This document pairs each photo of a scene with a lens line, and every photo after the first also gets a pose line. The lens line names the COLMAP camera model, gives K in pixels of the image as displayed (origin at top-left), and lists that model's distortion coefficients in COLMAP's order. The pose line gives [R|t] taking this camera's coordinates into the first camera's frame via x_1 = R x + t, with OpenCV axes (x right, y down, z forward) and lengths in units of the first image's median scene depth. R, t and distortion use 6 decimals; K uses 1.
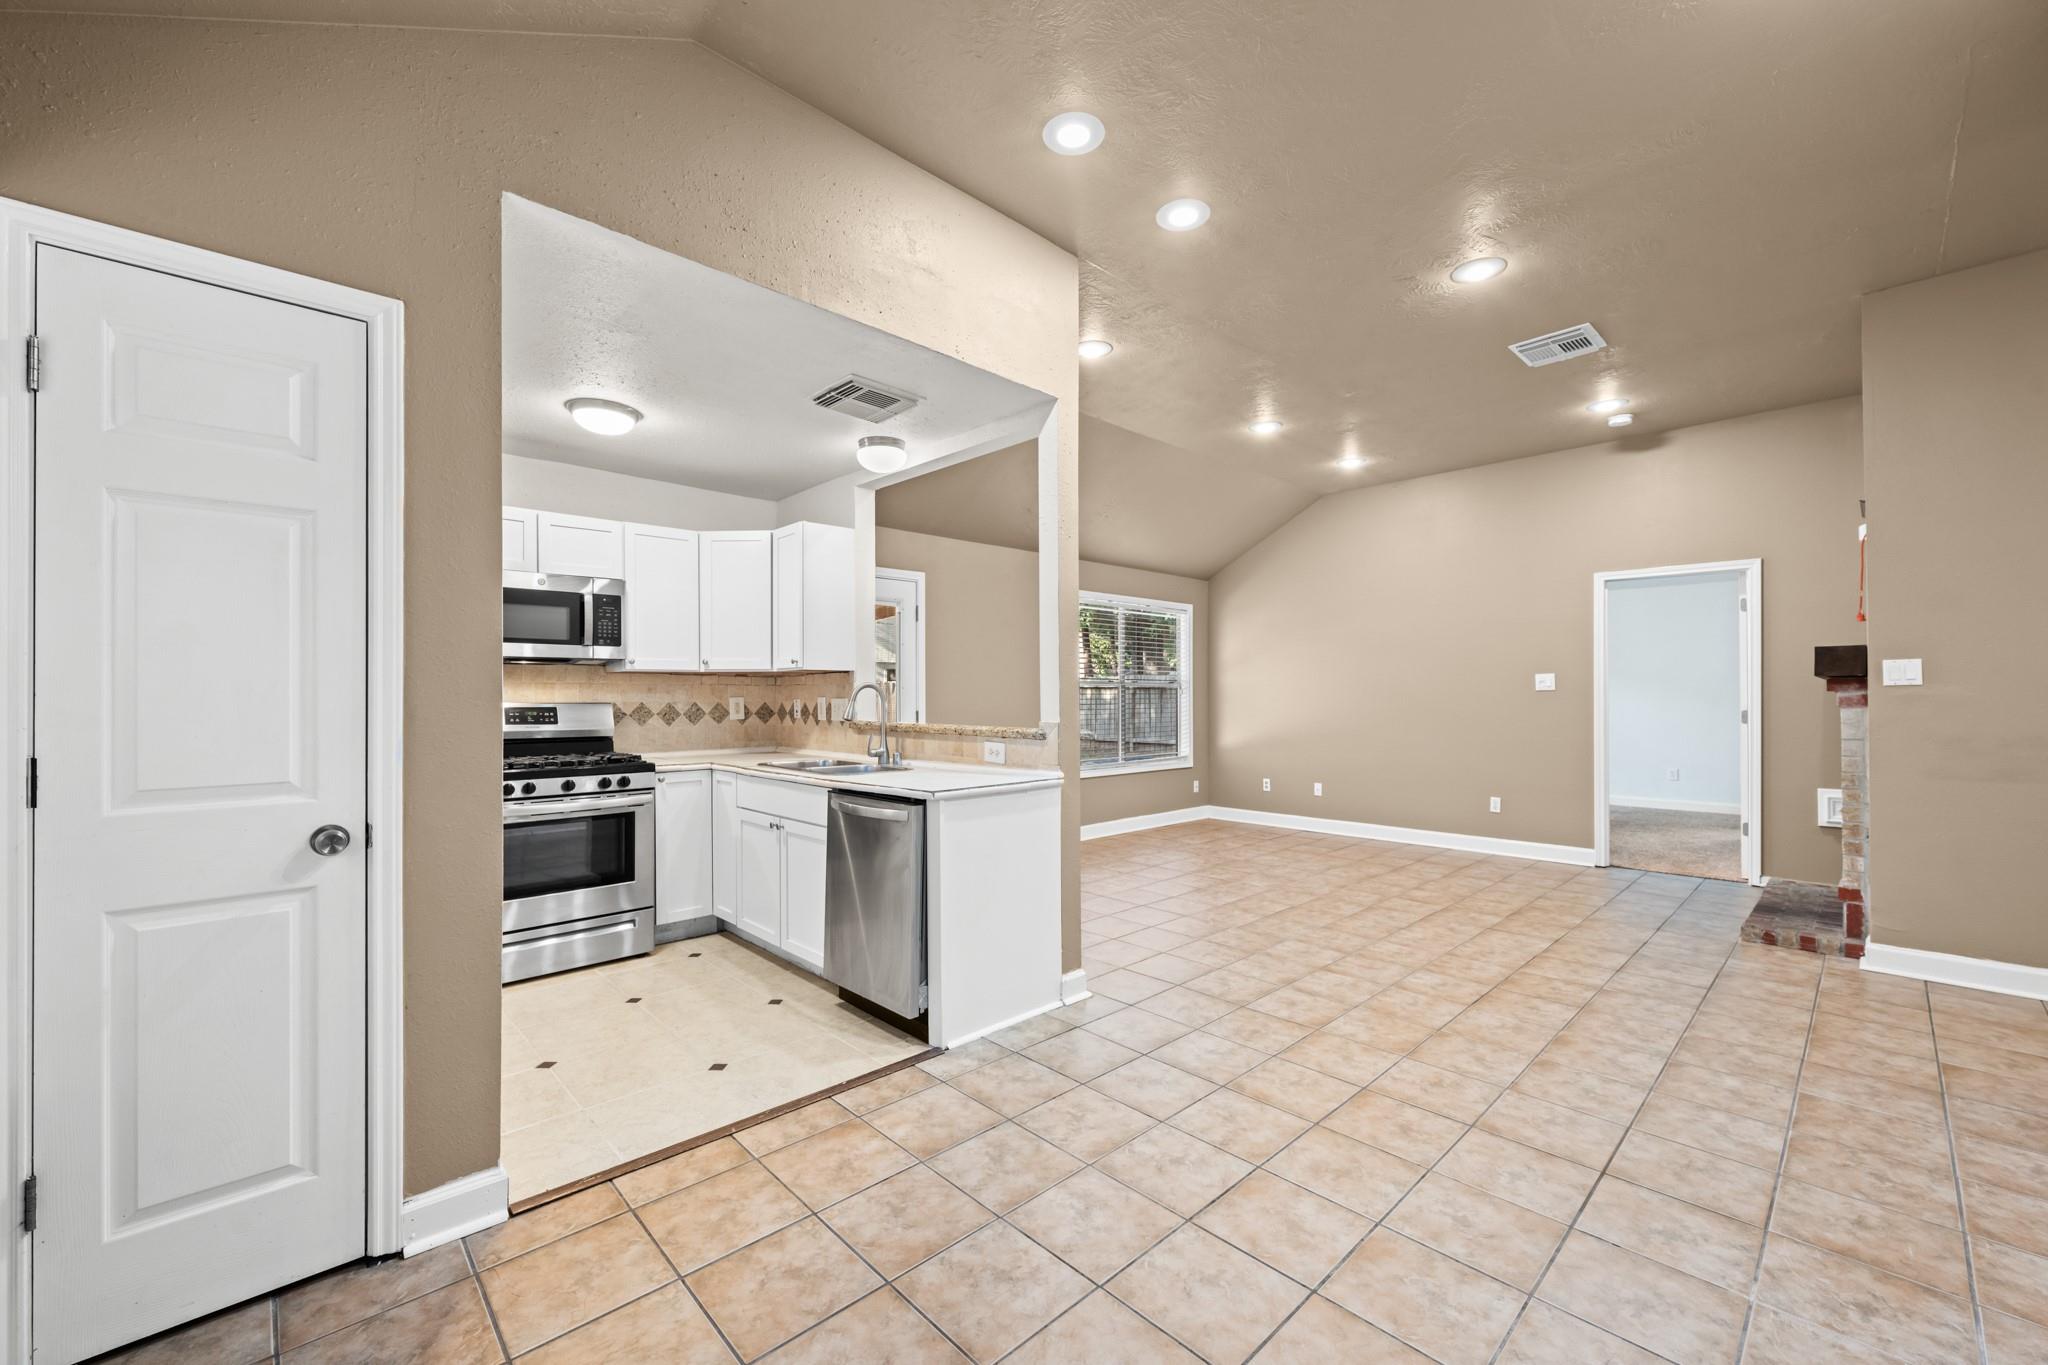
lens RADIAL K [[812.3, 0, 1032.6], [0, 812.3, 688.3], [0, 0, 1]] dist [-0.001909, 0.000218]
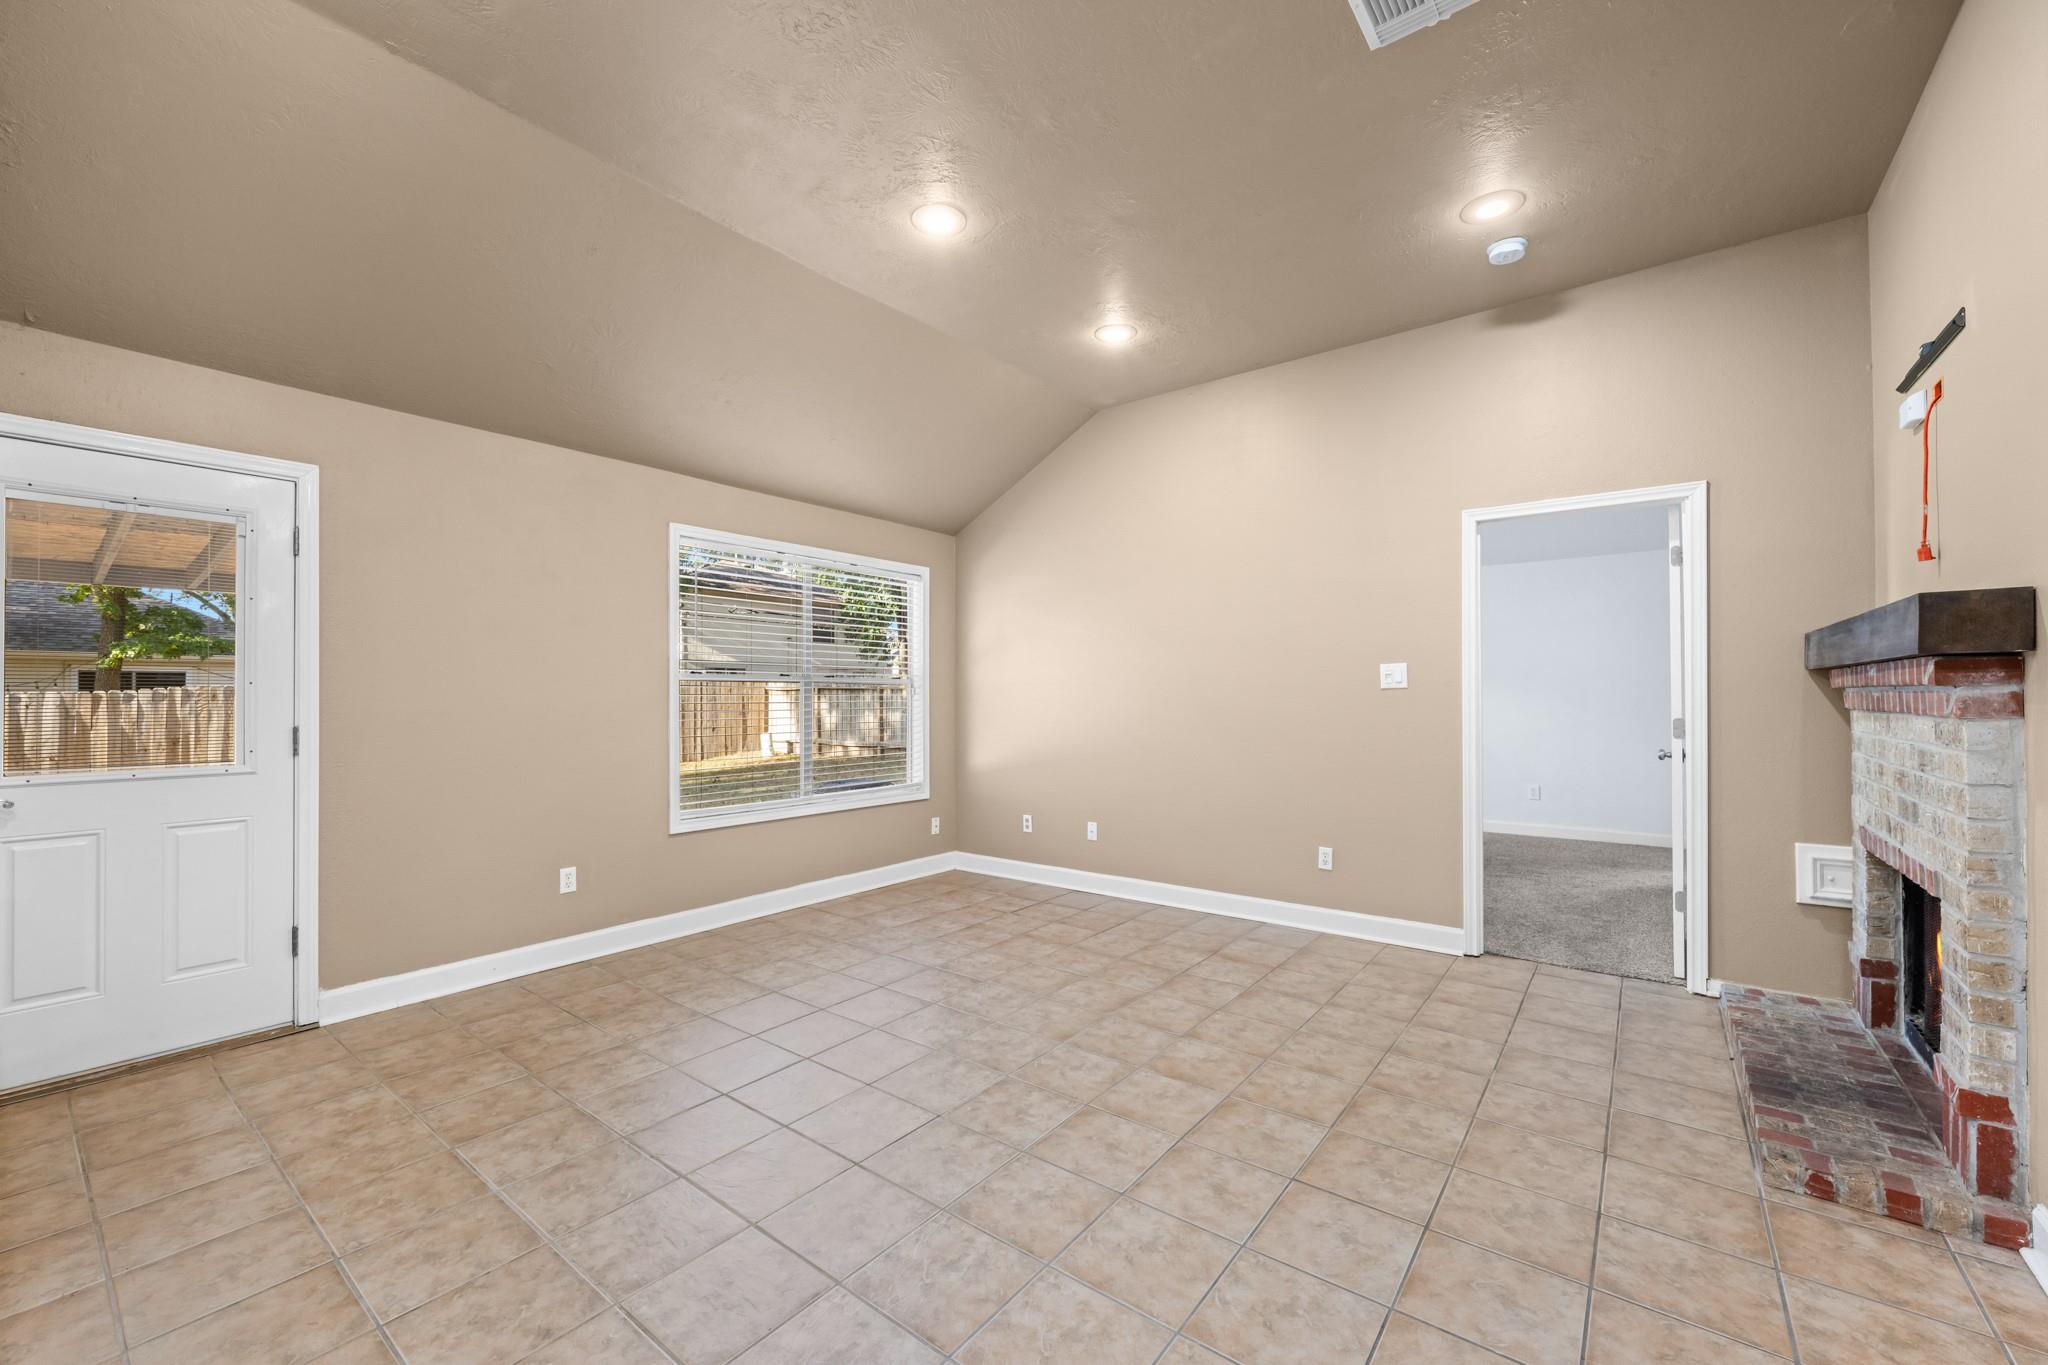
lens RADIAL K [[812.3, 0, 1033.9], [0, 812.3, 684.8], [0, 0, 1]] dist [-0.001909, 0.000218]
pose [[0.988132, 0.000602, 0.153608, 0.358738], [0.000254, 0.999985, -0.005554, 0.005332], [-0.153609, 0.005528, 0.988116, 0.584929]]
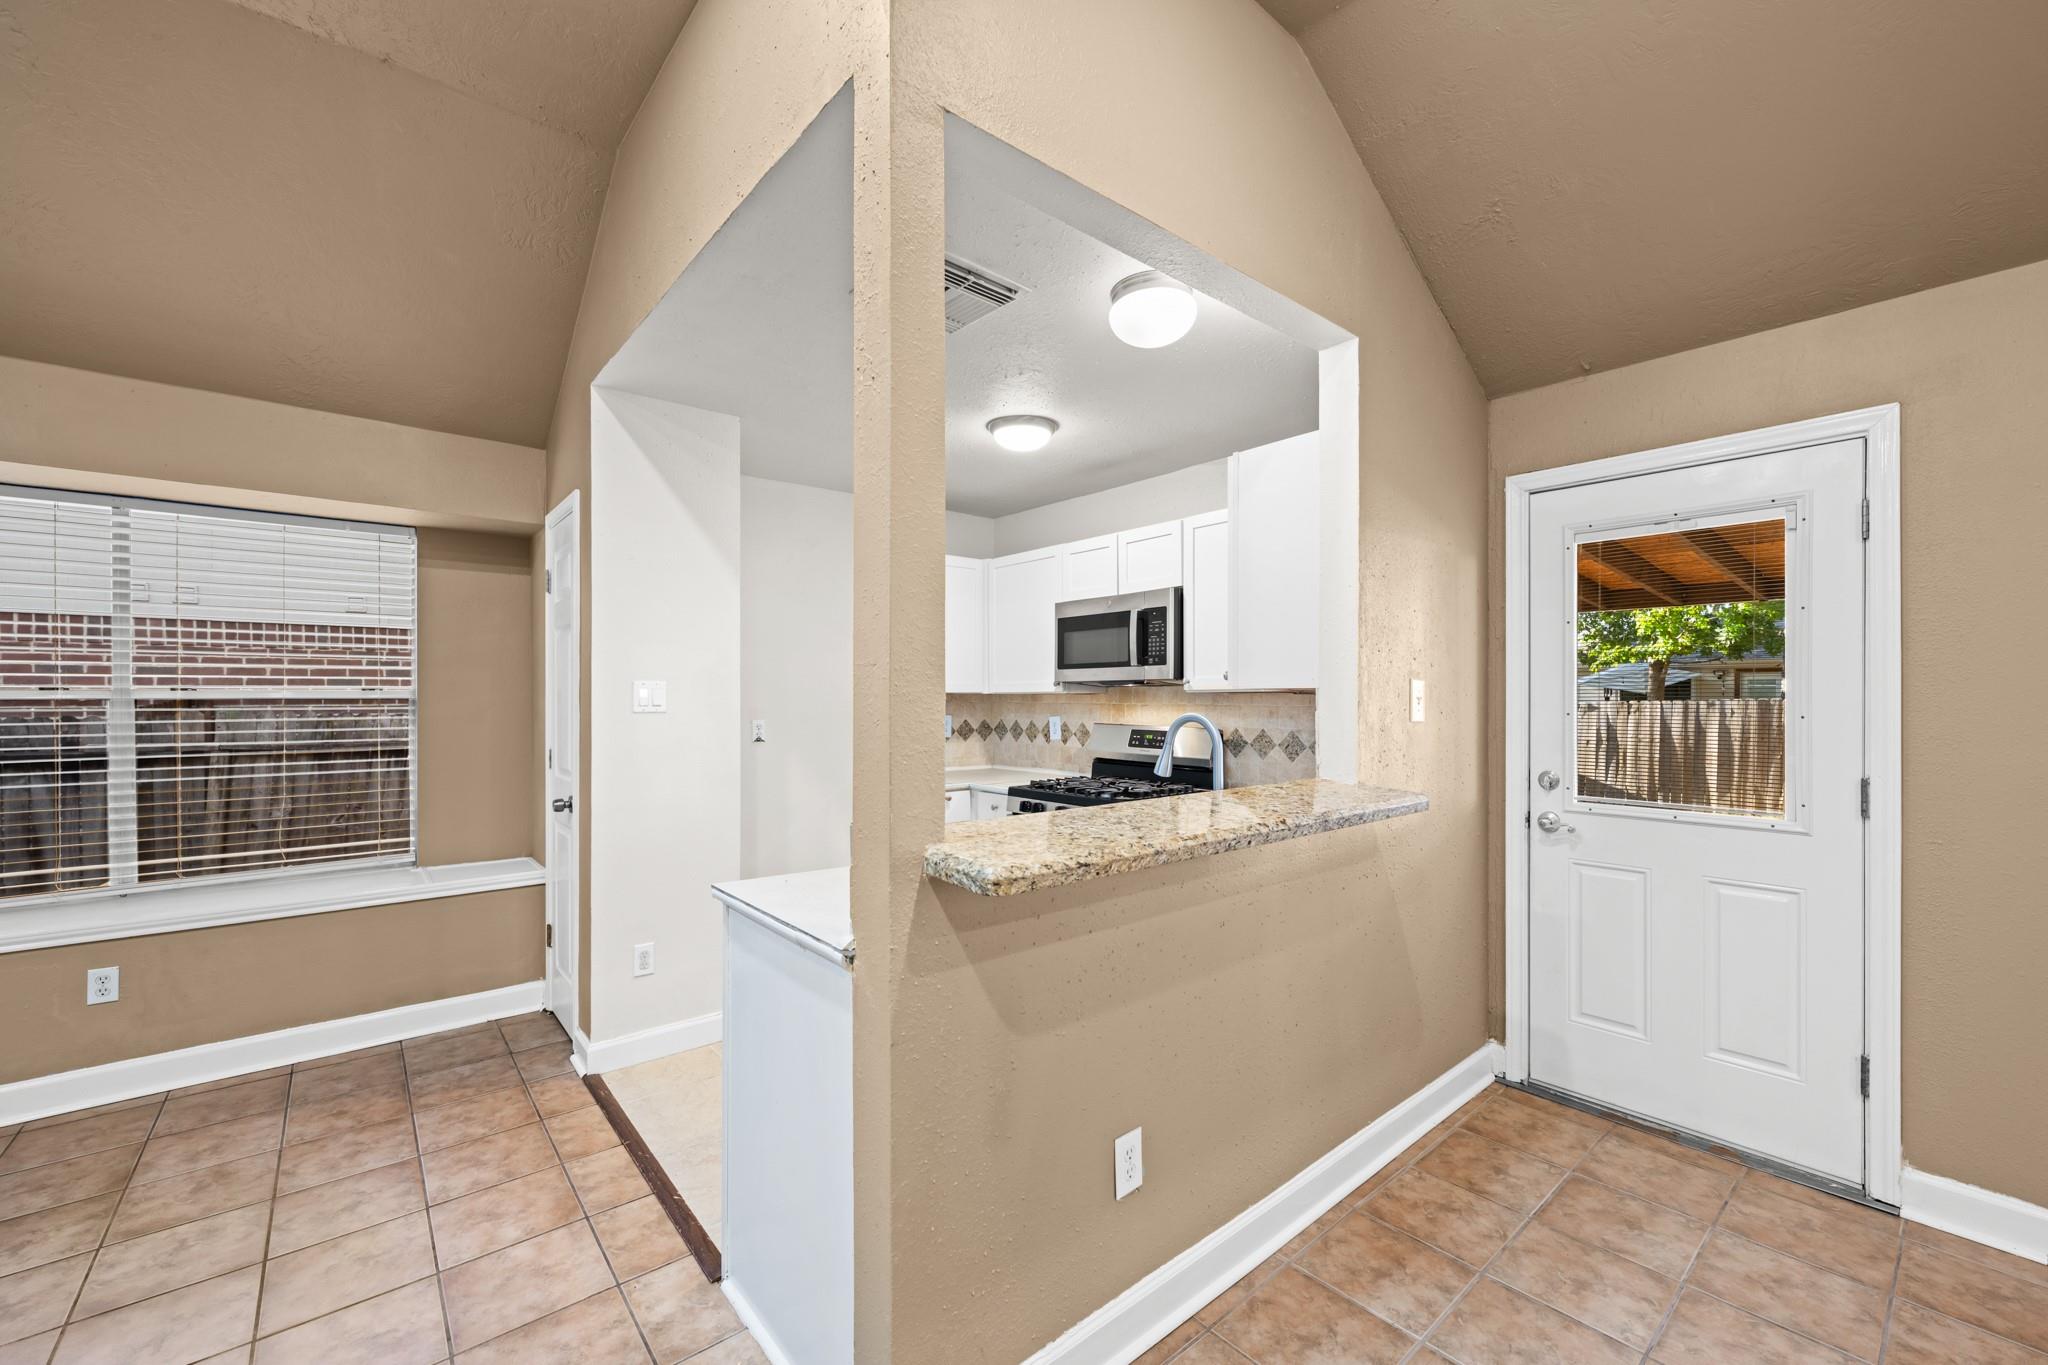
lens RADIAL K [[812.3, 0, 1020.6], [0, 812.3, 697.9], [0, 0, 1]] dist [-0.001909, 0.000218]
pose [[-0.066536, 0.003541, -0.997778, 0.374013], [0.008603, 0.999959, 0.002975, -0.020353], [0.997747, -0.008386, -0.066563, 0.909404]]
